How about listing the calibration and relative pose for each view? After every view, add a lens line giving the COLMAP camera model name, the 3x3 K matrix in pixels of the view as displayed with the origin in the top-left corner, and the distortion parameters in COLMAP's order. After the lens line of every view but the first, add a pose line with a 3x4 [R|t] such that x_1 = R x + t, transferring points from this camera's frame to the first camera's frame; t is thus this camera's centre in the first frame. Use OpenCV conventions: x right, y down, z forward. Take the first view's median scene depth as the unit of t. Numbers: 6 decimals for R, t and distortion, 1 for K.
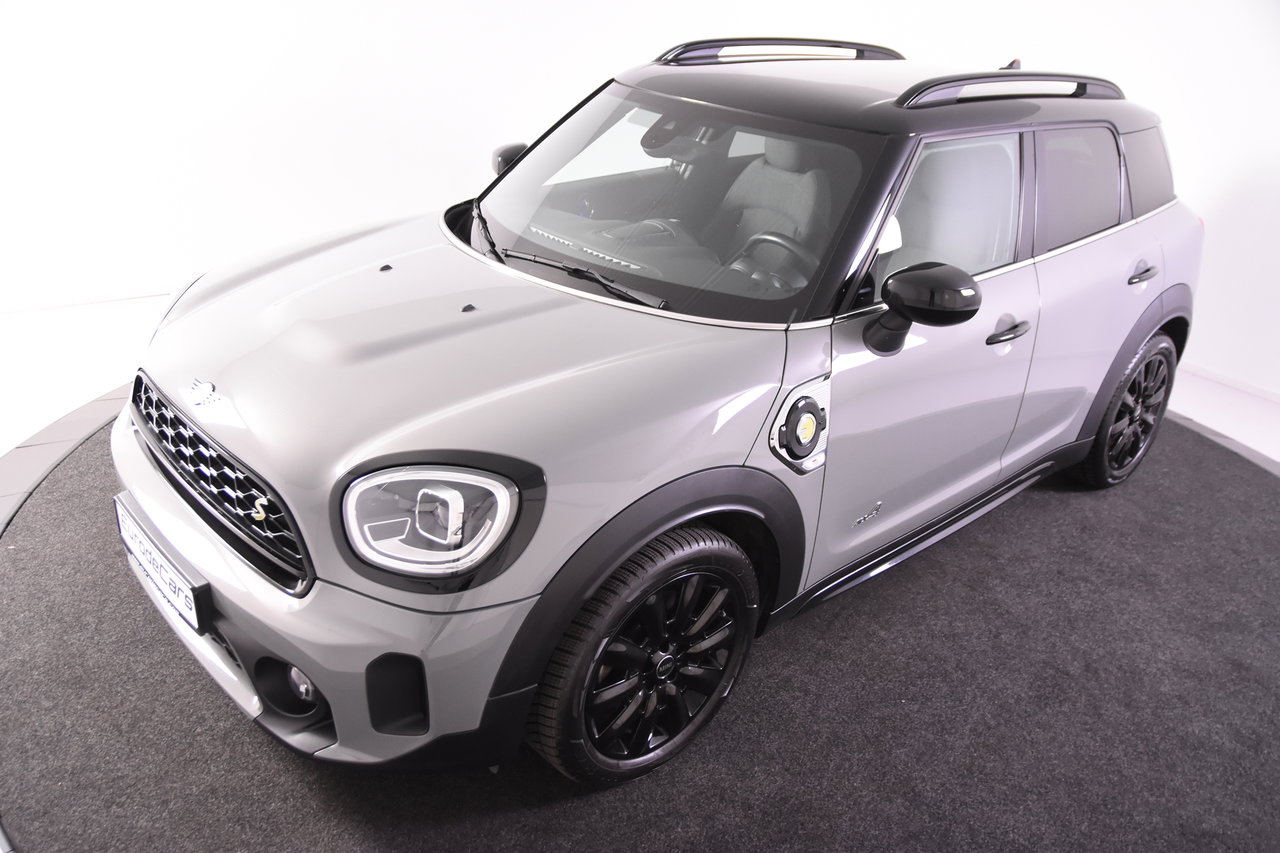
lens RADIAL K [[1096.2, 0, 640.0], [0, 1096.2, 426.5], [0, 0, 1]] dist [-0.069953, -0.000458]
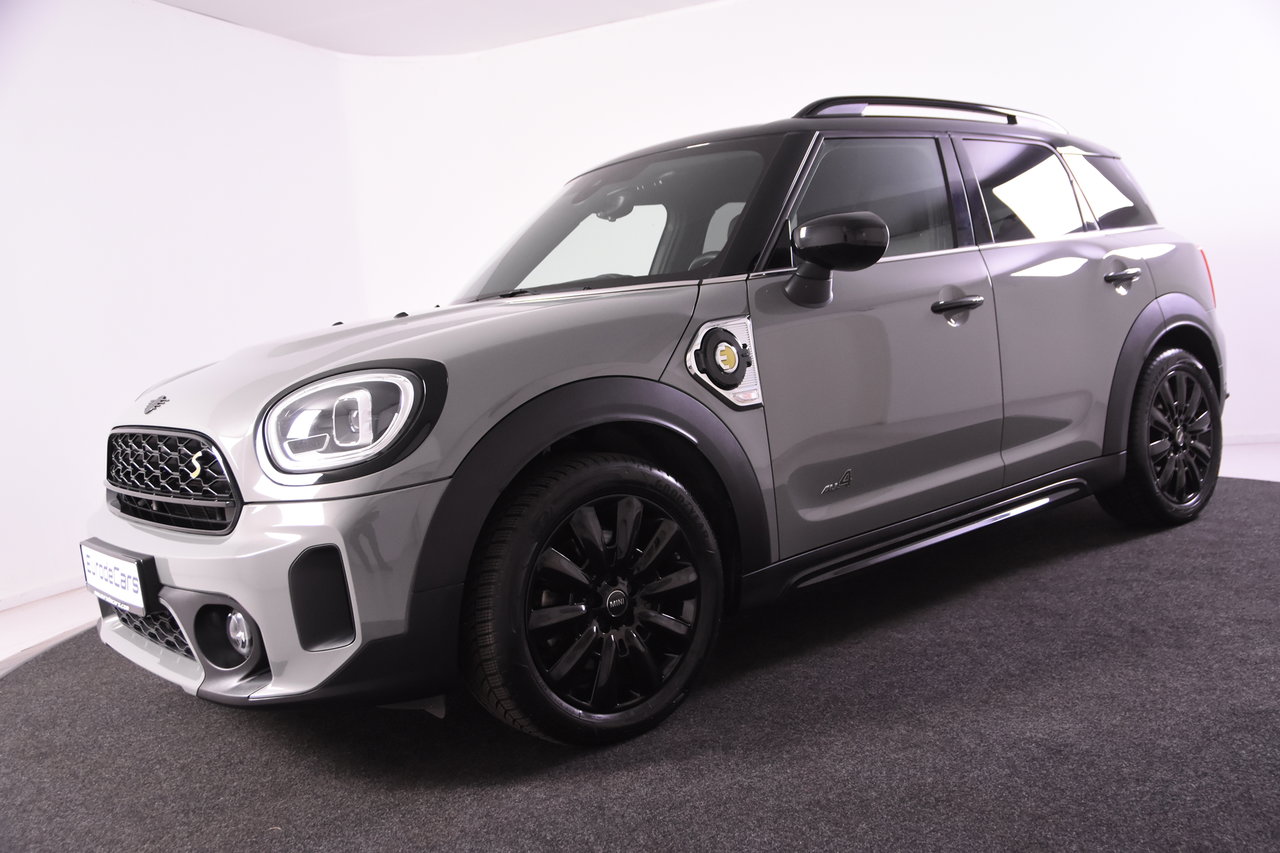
lens RADIAL K [[1213.9, 0, 640.0], [0, 1213.9, 426.5], [0, 0, 1]] dist [-0.009071, 0.023807]
pose [[0.982205, -0.167445, -0.085059, 0.157641], [0.128250, 0.928846, -0.347558, 0.443212], [0.137203, 0.330464, 0.933793, -0.045783]]
